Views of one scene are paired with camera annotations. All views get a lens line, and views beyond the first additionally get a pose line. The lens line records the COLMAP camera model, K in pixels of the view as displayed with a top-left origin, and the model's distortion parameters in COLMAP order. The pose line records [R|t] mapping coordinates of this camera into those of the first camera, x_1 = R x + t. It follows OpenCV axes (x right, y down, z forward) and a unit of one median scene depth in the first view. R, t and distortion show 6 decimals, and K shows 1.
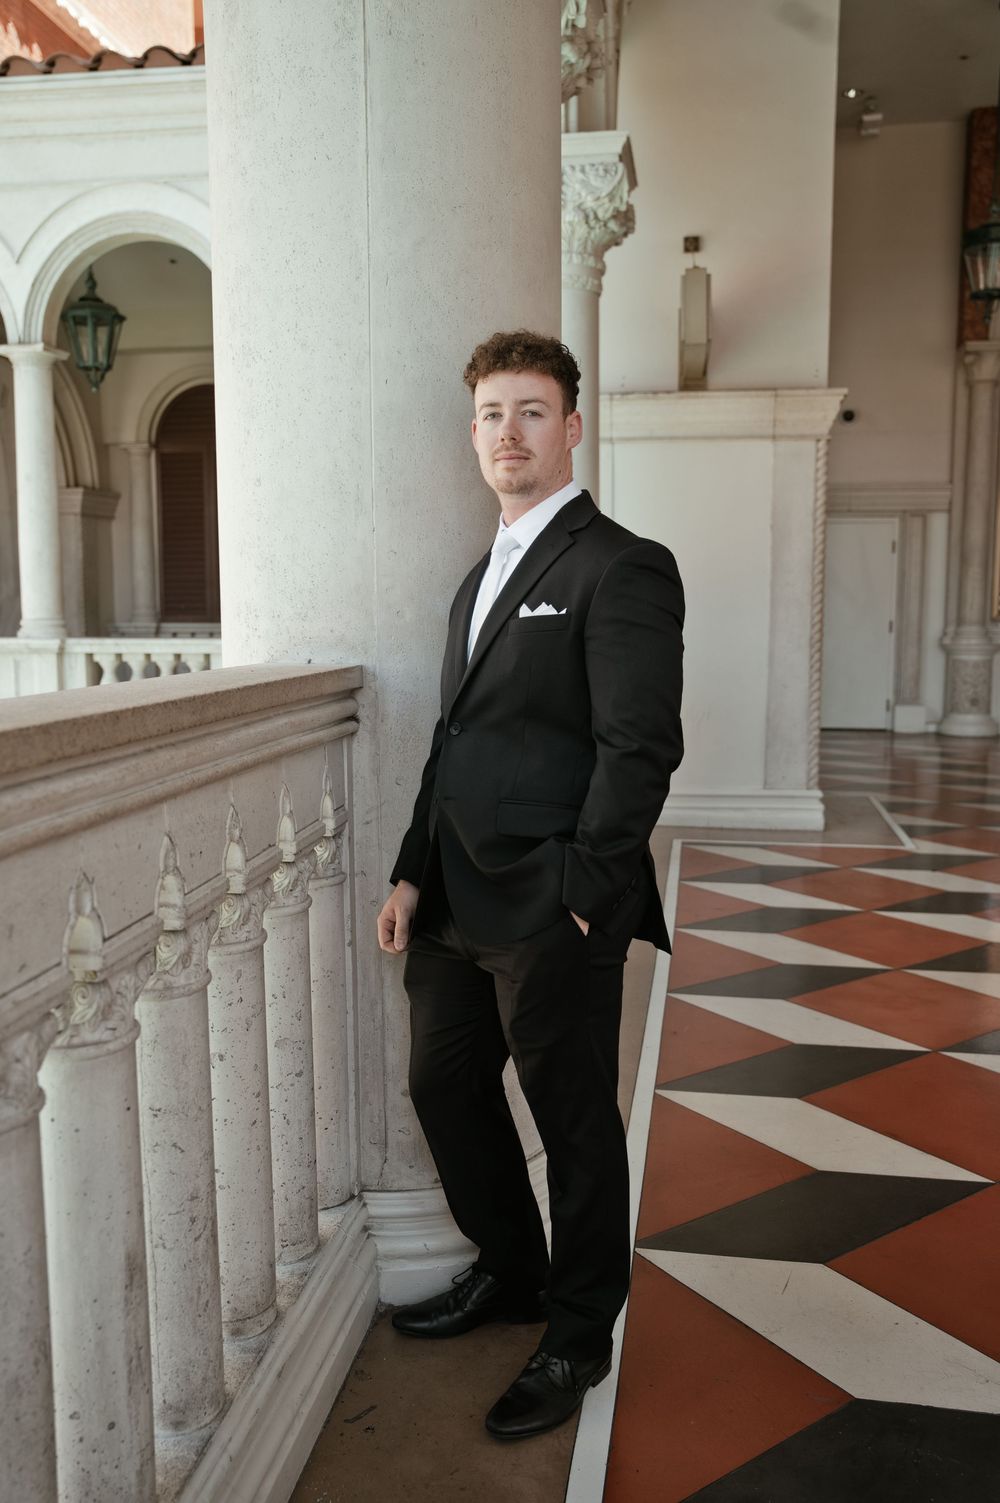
lens RADIAL K [[1250.8, 0, 501.1], [0, 1250.8, 755.5], [0, 0, 1]] dist [-0.042750, 0.039169]
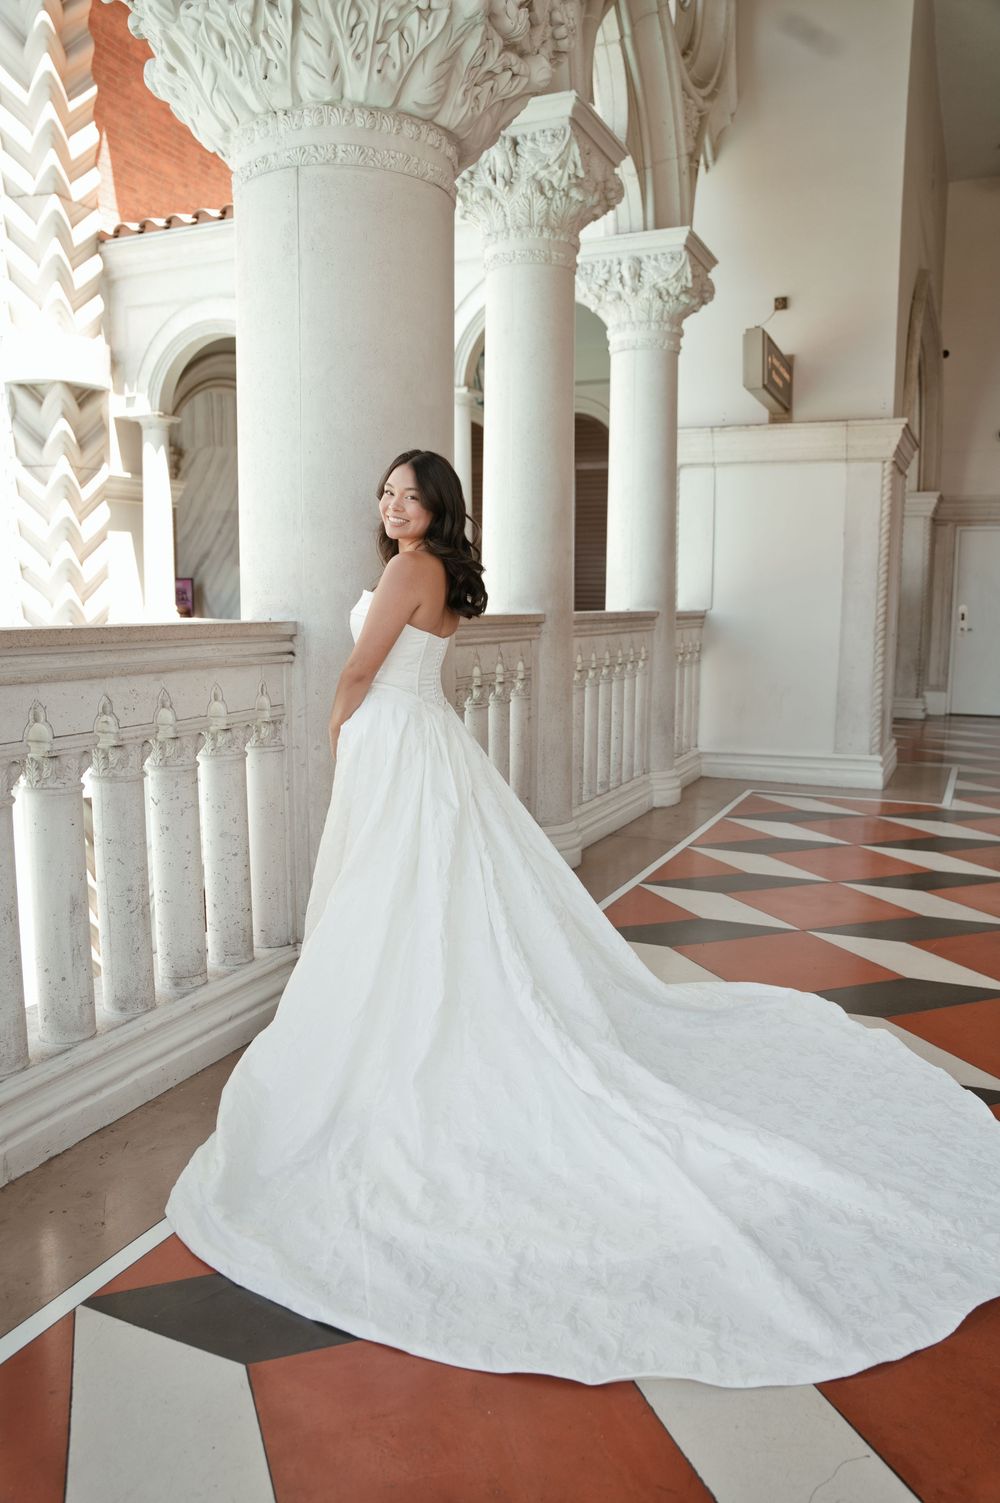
lens RADIAL K [[1127.5, 0, 501.0], [0, 1127.5, 748.1], [0, 0, 1]] dist [-0.064495, -0.001405]
pose [[0.968997, 0.038004, -0.244131, 0.197975], [-0.036395, 0.999276, 0.011101, 0.026419], [0.244376, -0.001872, 0.969679, -0.147275]]
